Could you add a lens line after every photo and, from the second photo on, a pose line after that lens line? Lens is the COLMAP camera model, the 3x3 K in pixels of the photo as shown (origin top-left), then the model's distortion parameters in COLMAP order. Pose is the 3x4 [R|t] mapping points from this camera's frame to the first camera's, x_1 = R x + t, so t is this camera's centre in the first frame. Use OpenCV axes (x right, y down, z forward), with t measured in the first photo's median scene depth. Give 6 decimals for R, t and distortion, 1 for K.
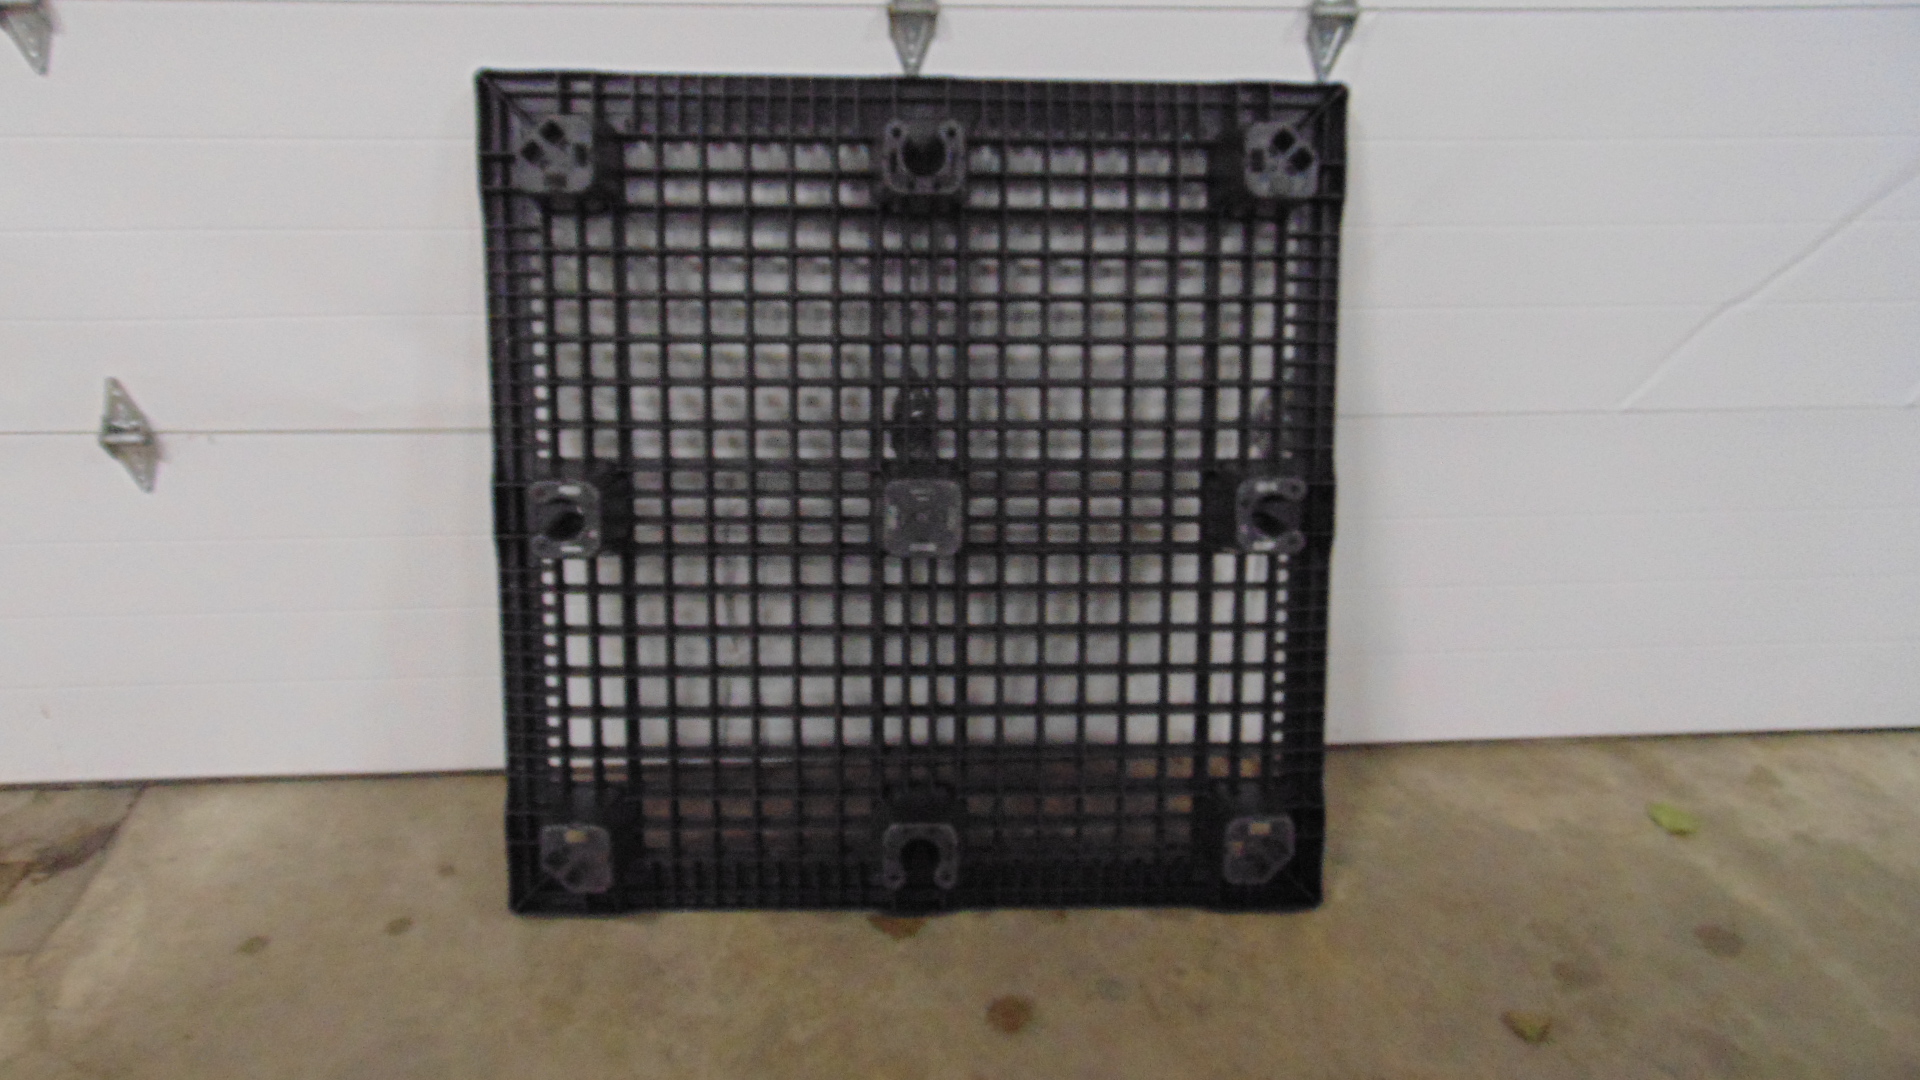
lens RADIAL K [[1404.1, 0, 954.2], [0, 1404.1, 537.2], [0, 0, 1]] dist [-0.042067, 0.076197]
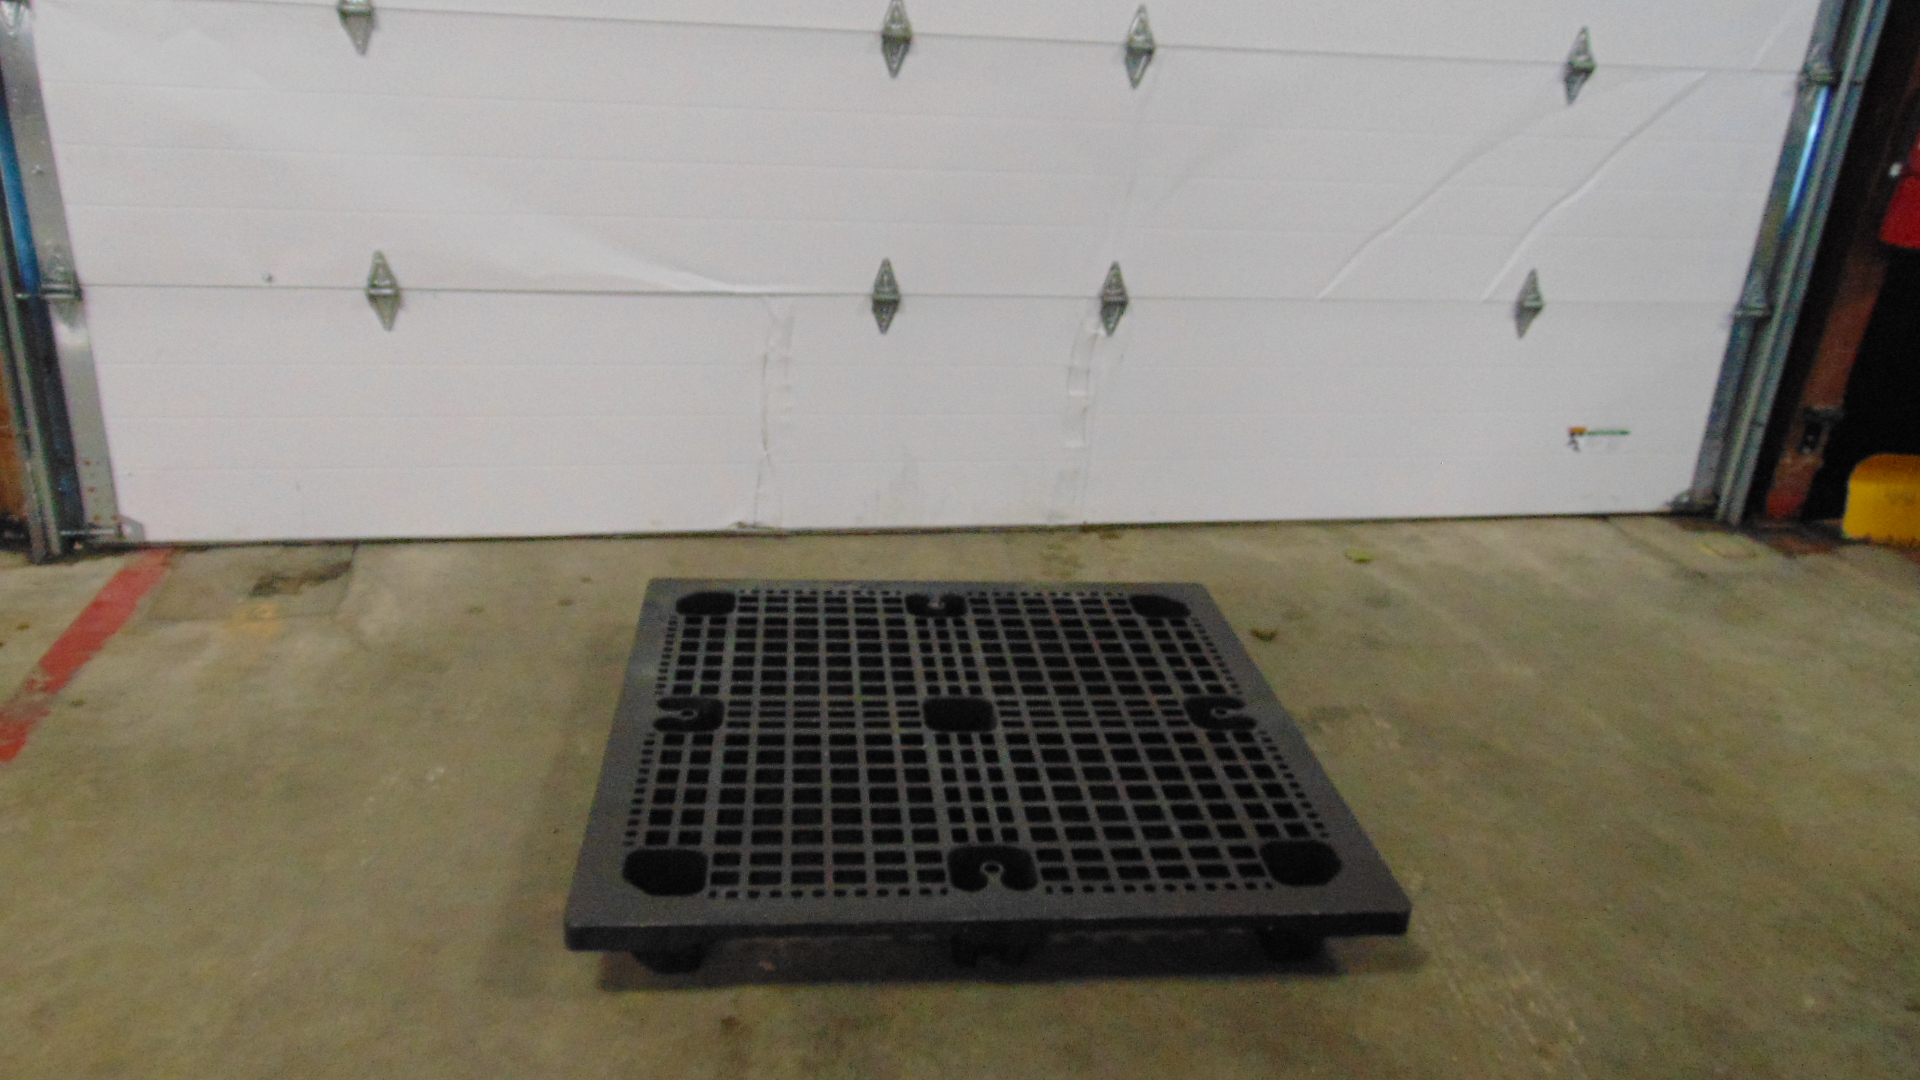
lens RADIAL K [[1398.6, 0, 960.0], [0, 1398.6, 540.0], [0, 0, 1]] dist [-0.031665, 0.067000]
pose [[0.992384, -0.007281, 0.122965, -0.145202], [0.013188, 0.998794, -0.047288, 0.273857], [-0.122473, 0.048550, 0.991284, -0.569463]]
